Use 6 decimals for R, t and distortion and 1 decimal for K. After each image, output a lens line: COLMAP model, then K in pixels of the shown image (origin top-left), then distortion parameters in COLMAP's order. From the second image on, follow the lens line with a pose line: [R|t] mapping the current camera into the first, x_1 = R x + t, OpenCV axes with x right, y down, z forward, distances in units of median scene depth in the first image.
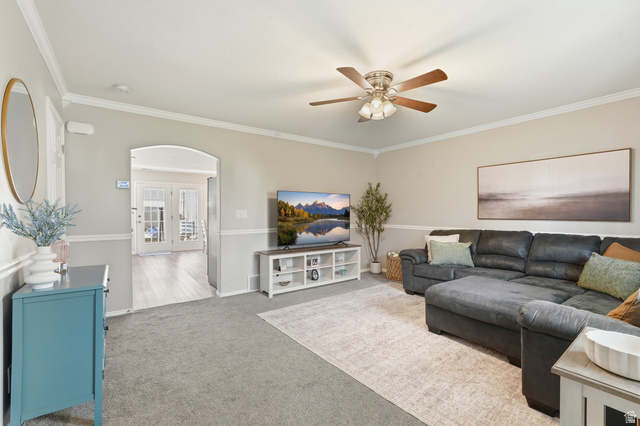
lens RADIAL K [[290.6, 0, 322.3], [0, 290.6, 215.7], [0, 0, 1]] dist [-0.010403, 0.000926]
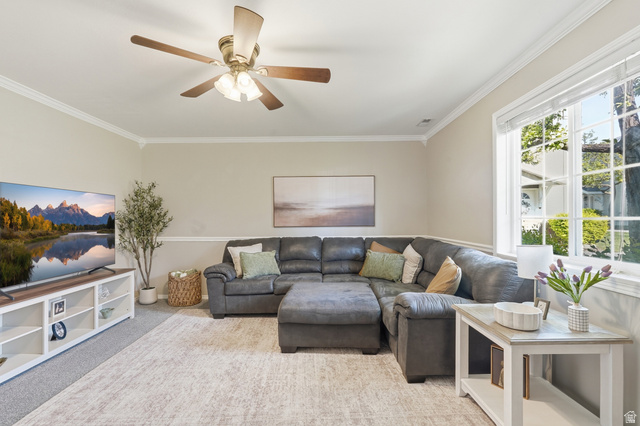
lens RADIAL K [[290.6, 0, 320.8], [0, 290.6, 224.4], [0, 0, 1]] dist [-0.010403, 0.000926]
pose [[0.585779, -0.011597, 0.810388, -0.213099], [0.015474, 0.999875, 0.003123, 0.000790], [-0.810323, 0.010711, 0.585886, 0.282399]]
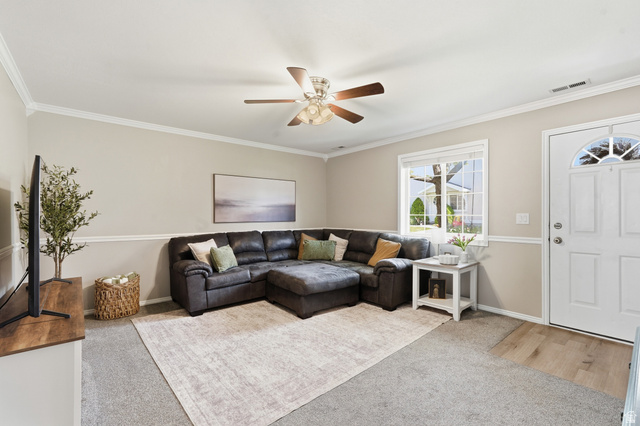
lens RADIAL K [[290.6, 0, 317.6], [0, 290.6, 214.3], [0, 0, 1]] dist [-0.010403, 0.000926]
pose [[-0.082649, 0.009504, 0.996533, -0.585053], [0.016675, 0.999828, -0.008152, -0.005223], [-0.996439, 0.015943, -0.082793, 0.770709]]
